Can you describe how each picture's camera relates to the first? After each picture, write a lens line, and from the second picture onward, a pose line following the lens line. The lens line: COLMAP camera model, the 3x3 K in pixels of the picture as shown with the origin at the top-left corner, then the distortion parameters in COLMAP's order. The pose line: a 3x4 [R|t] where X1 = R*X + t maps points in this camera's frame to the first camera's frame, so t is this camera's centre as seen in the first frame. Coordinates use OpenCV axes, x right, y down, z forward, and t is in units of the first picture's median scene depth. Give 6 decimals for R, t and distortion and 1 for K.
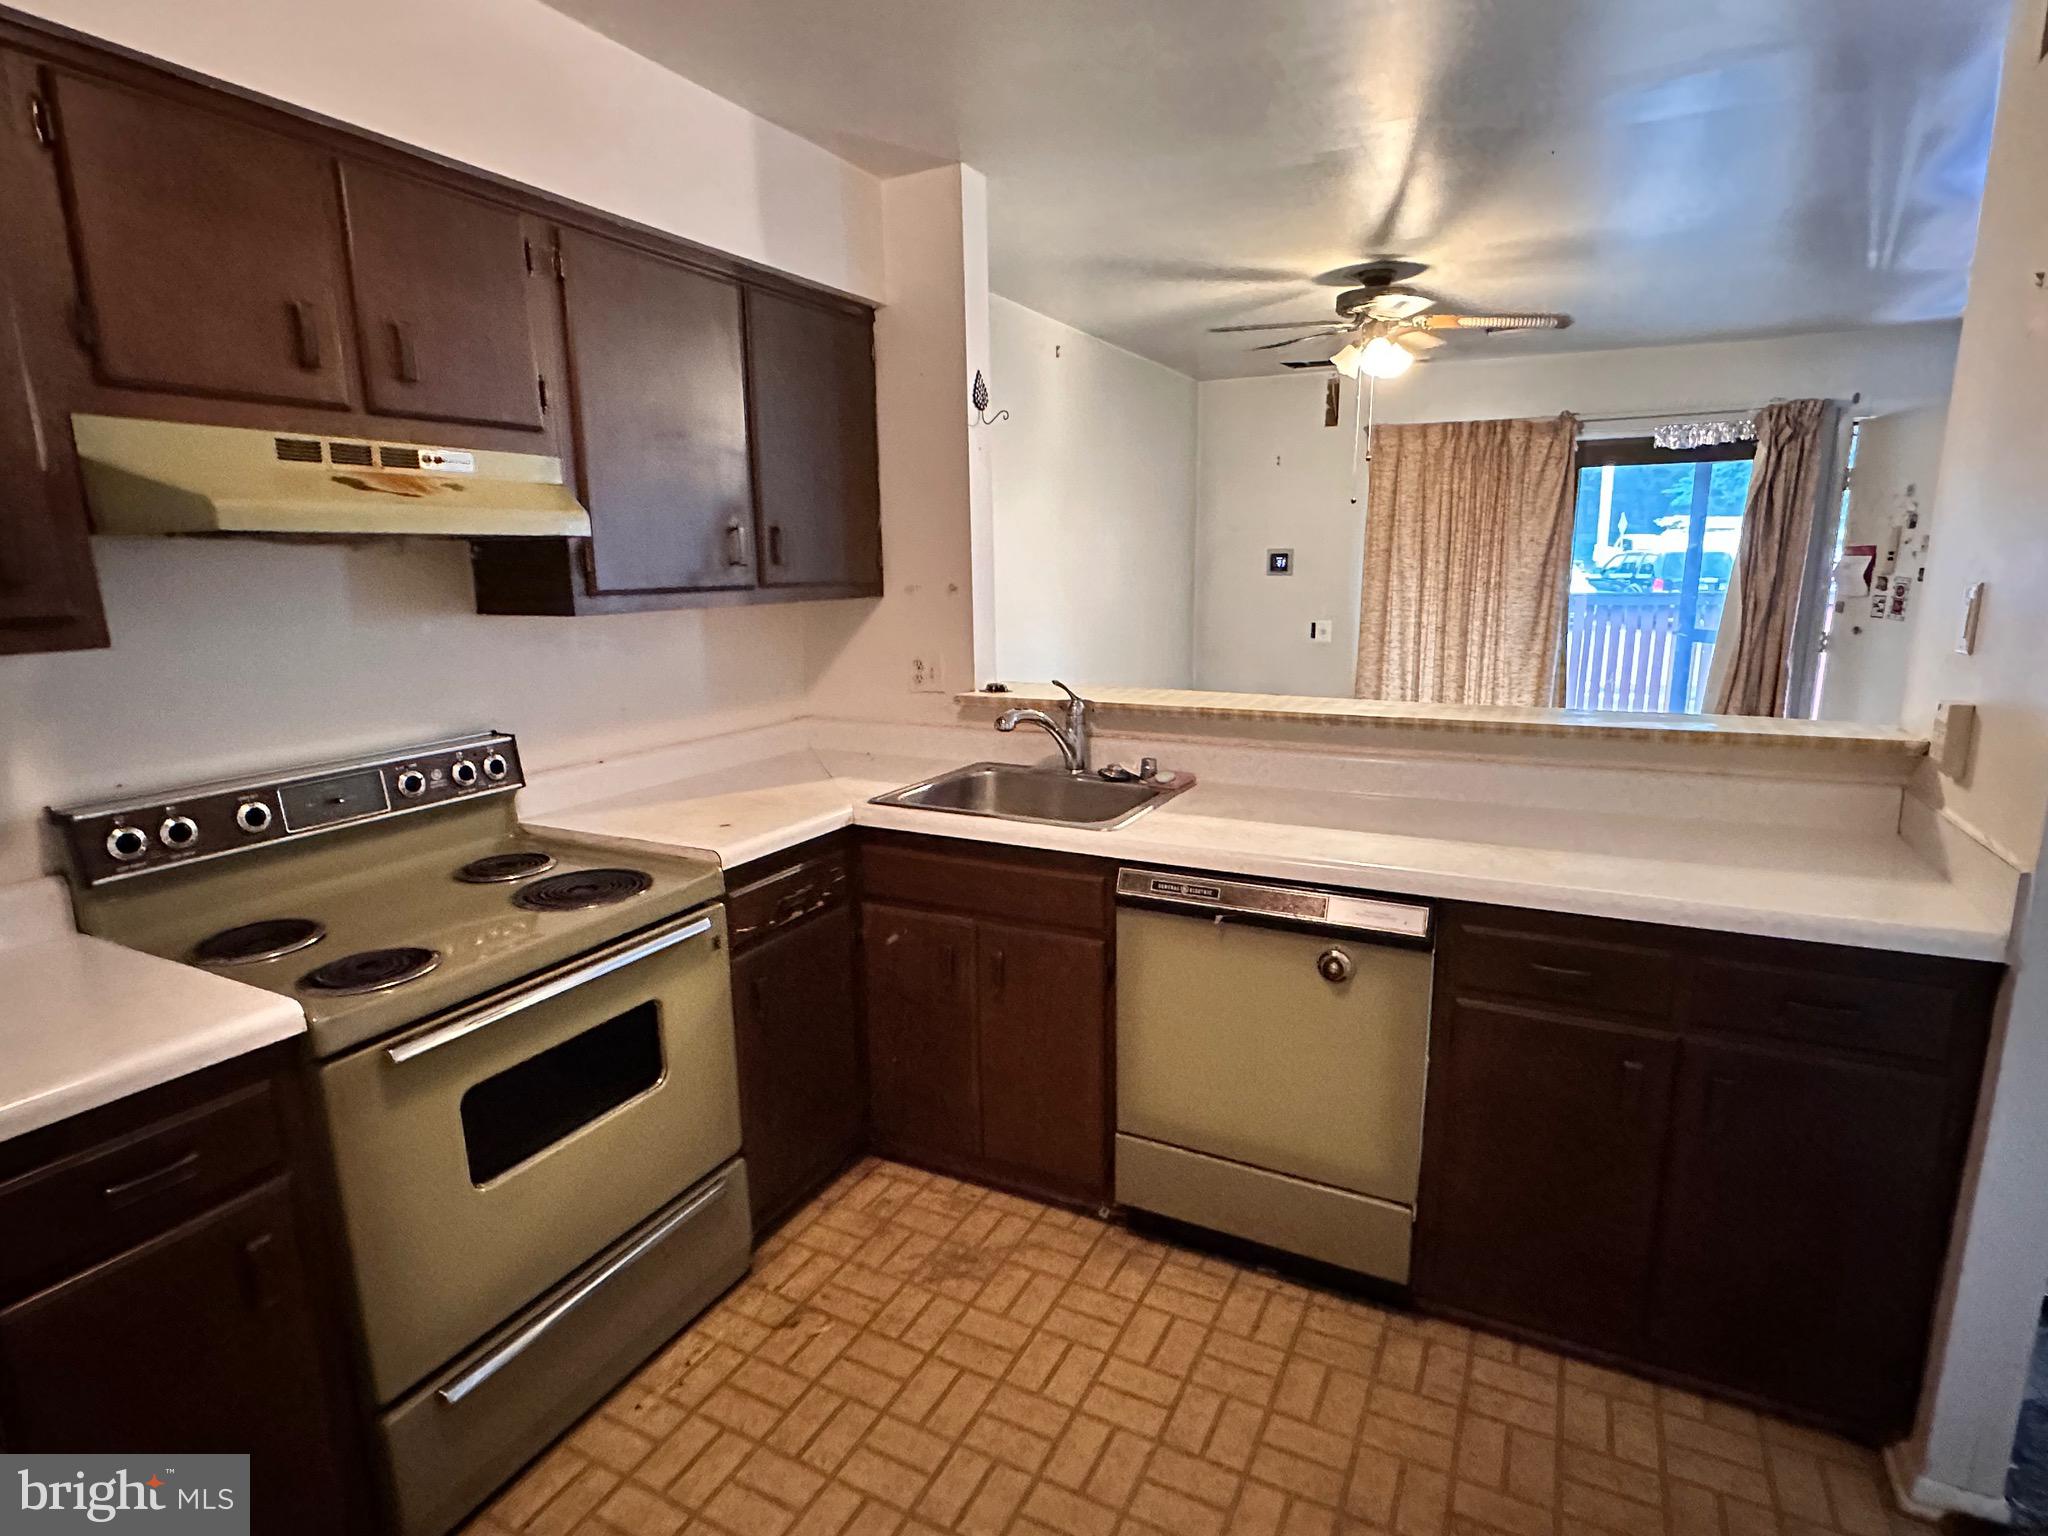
lens RADIAL K [[1063.2, 0, 1028.8], [0, 1063.2, 774.7], [0, 0, 1]] dist [0.003764, -0.001717]
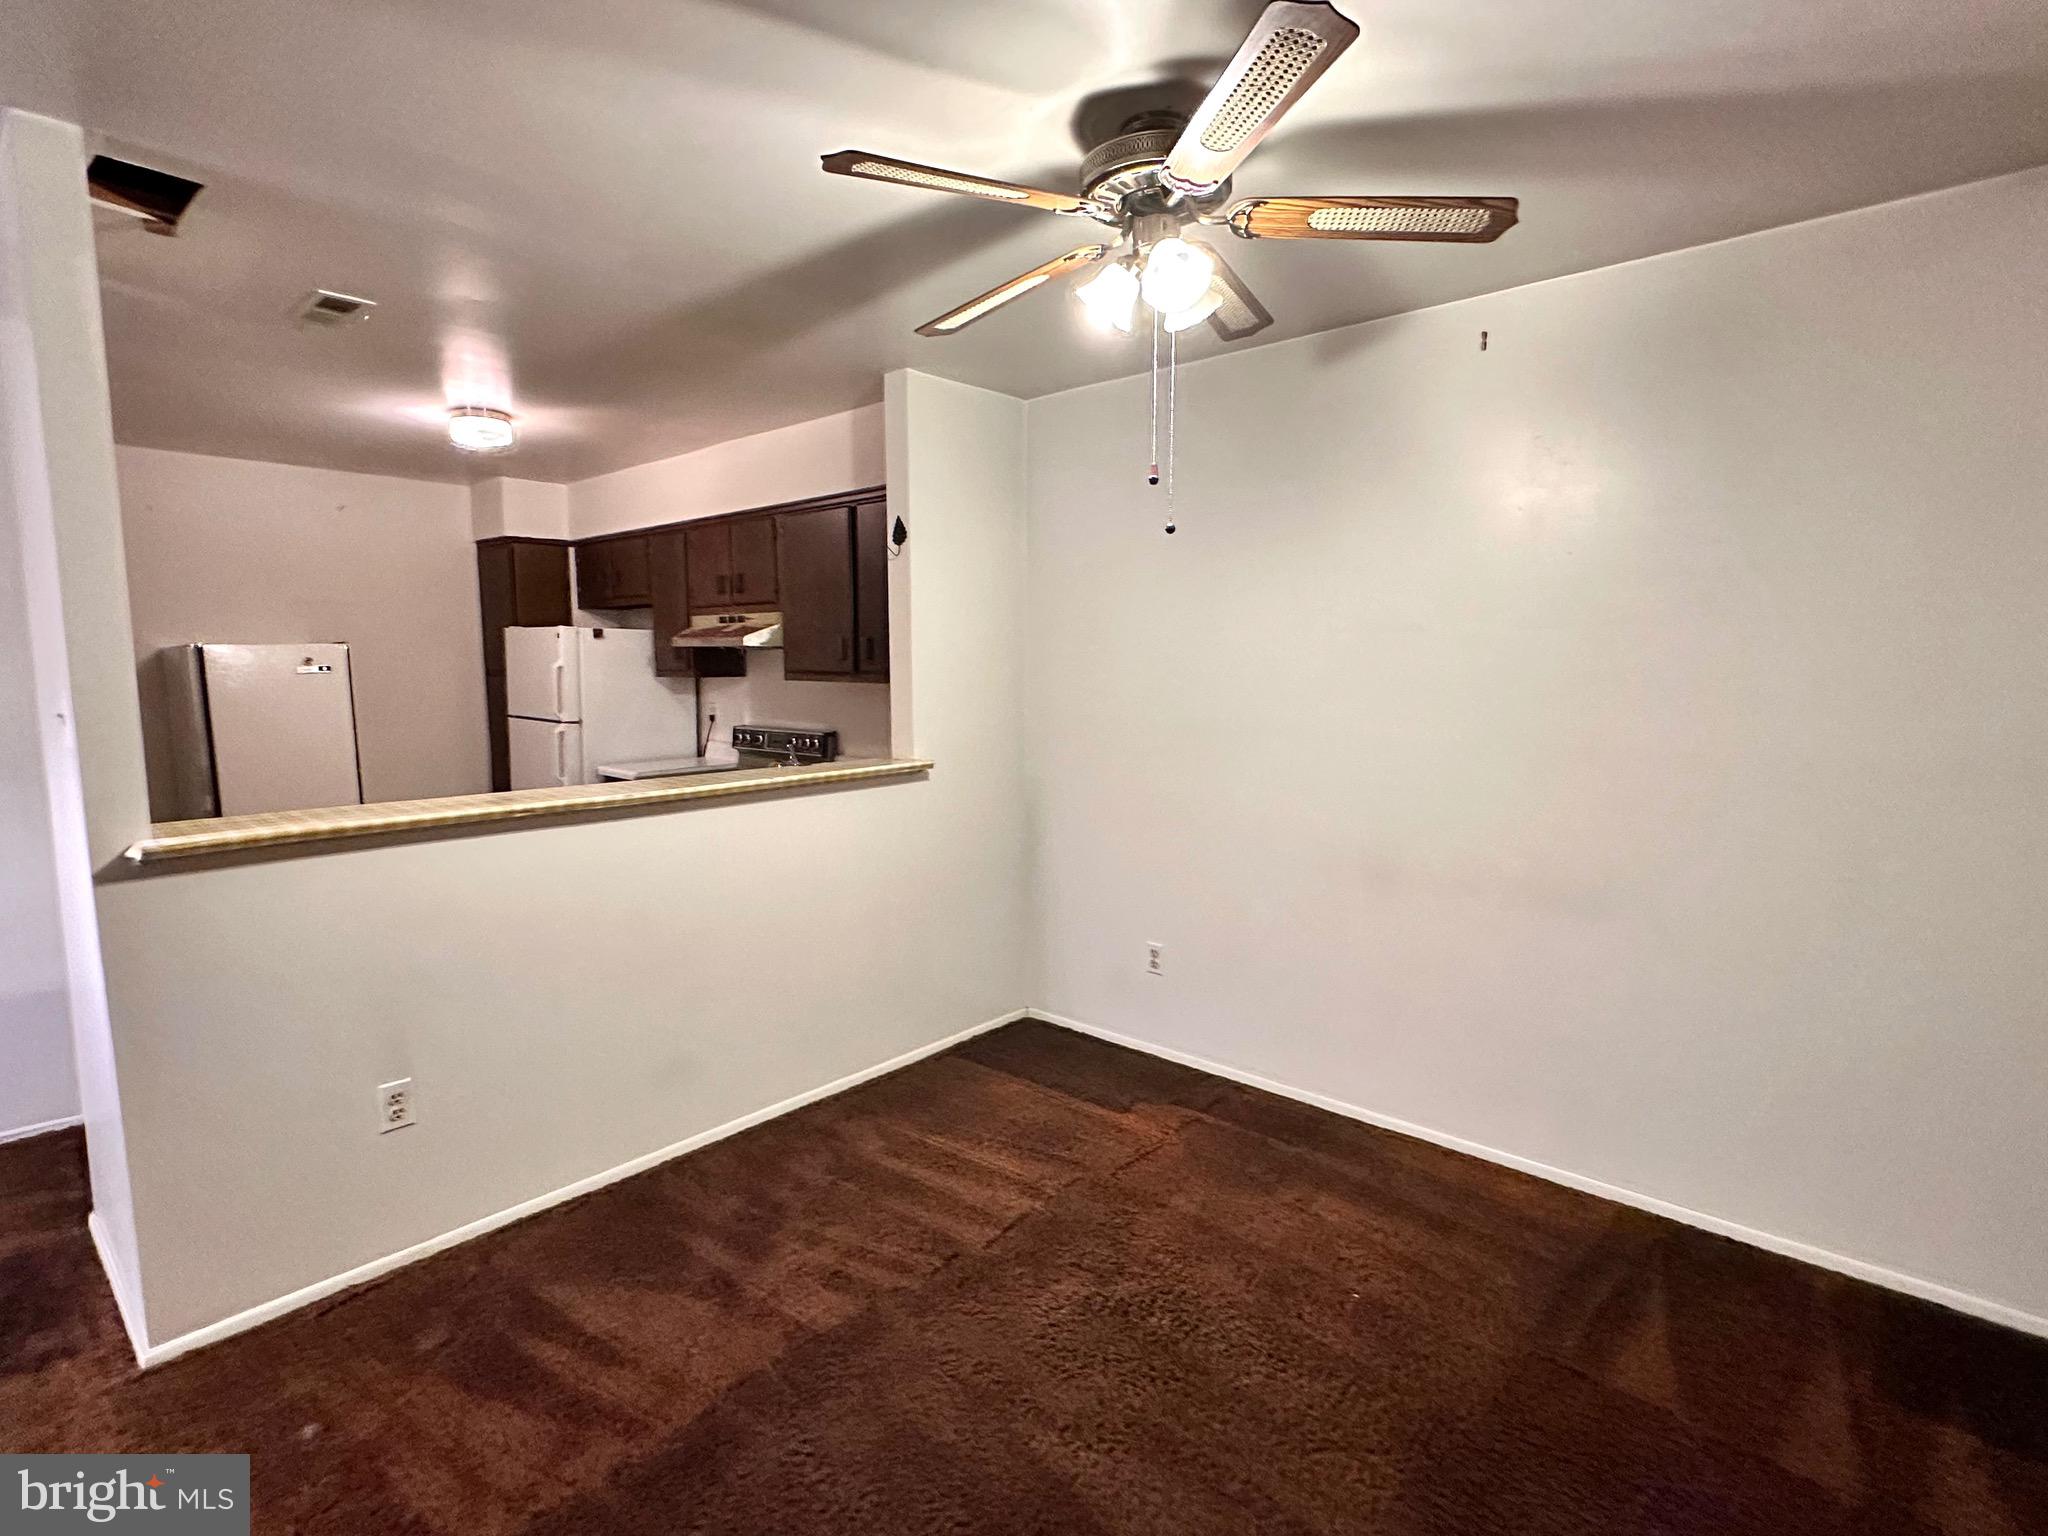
lens RADIAL K [[1008.1, 0, 1020.1], [0, 1008.1, 767.6], [0, 0, 1]] dist [-0.001106, 0.001319]
pose [[-0.256188, 0.119642, -0.959194, 1.585491], [-0.191566, 0.966345, 0.171698, -0.450716], [0.947455, 0.227736, -0.224647, 2.080627]]
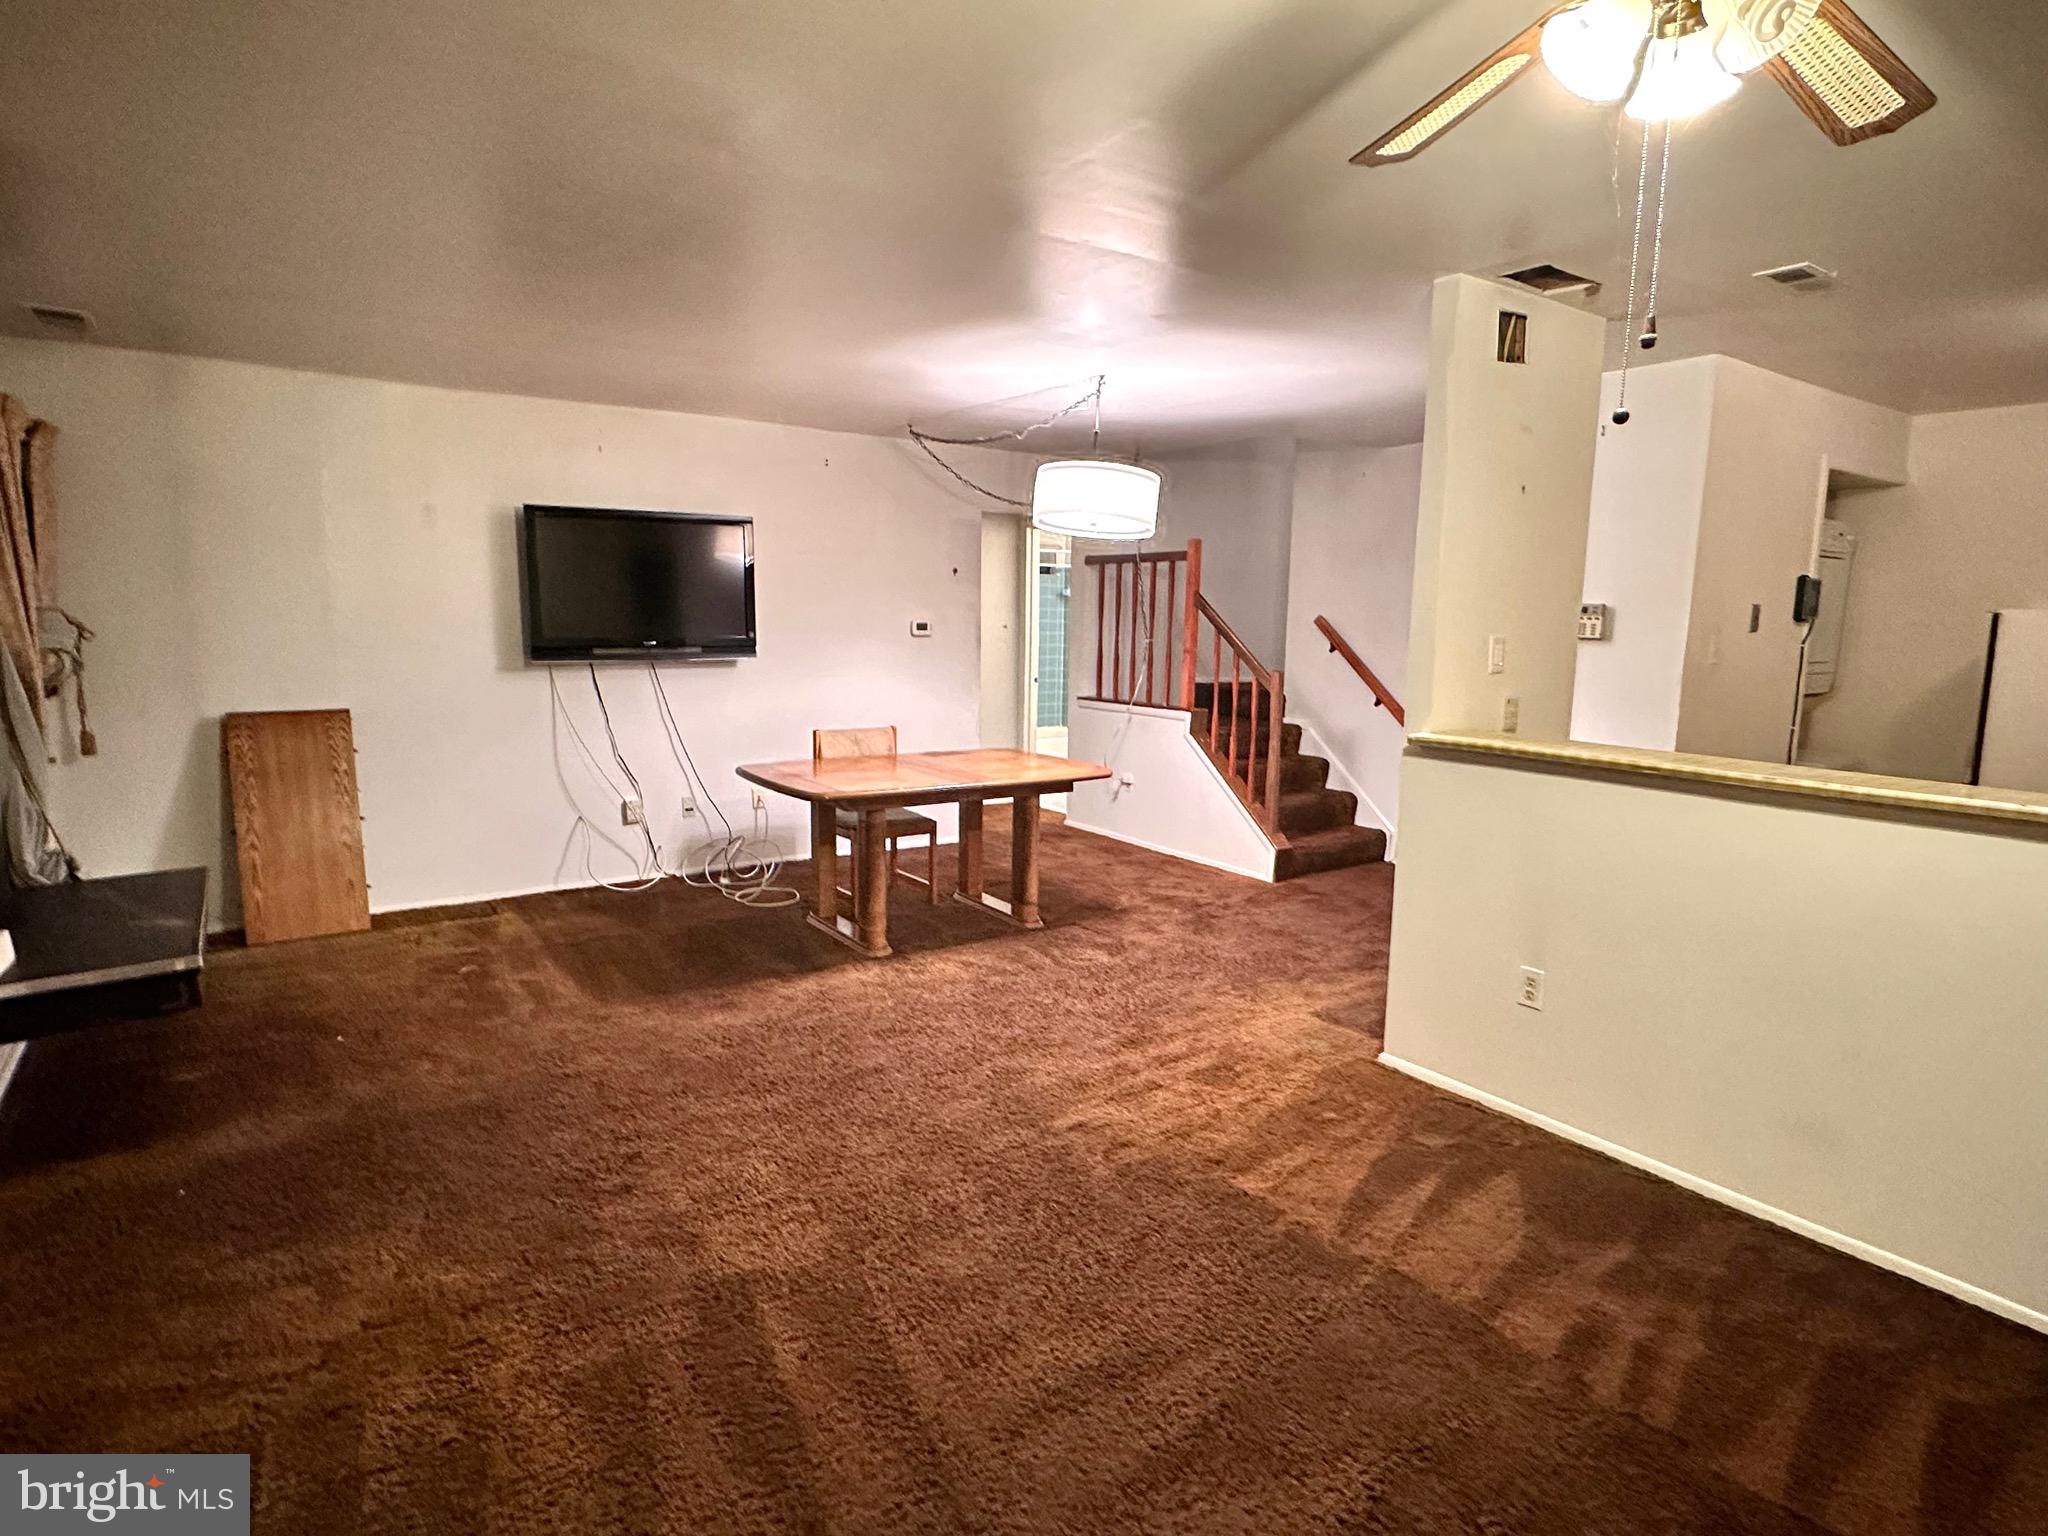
lens RADIAL K [[1112.8, 0, 1019.0], [0, 1112.8, 769.8], [0, 0, 1]] dist [0.004273, -0.000226]
pose [[-0.881376, -0.065926, 0.467793, 0.609730], [0.092978, 0.946639, 0.308592, -0.569983], [-0.463175, 0.315480, -0.828216, 2.755987]]
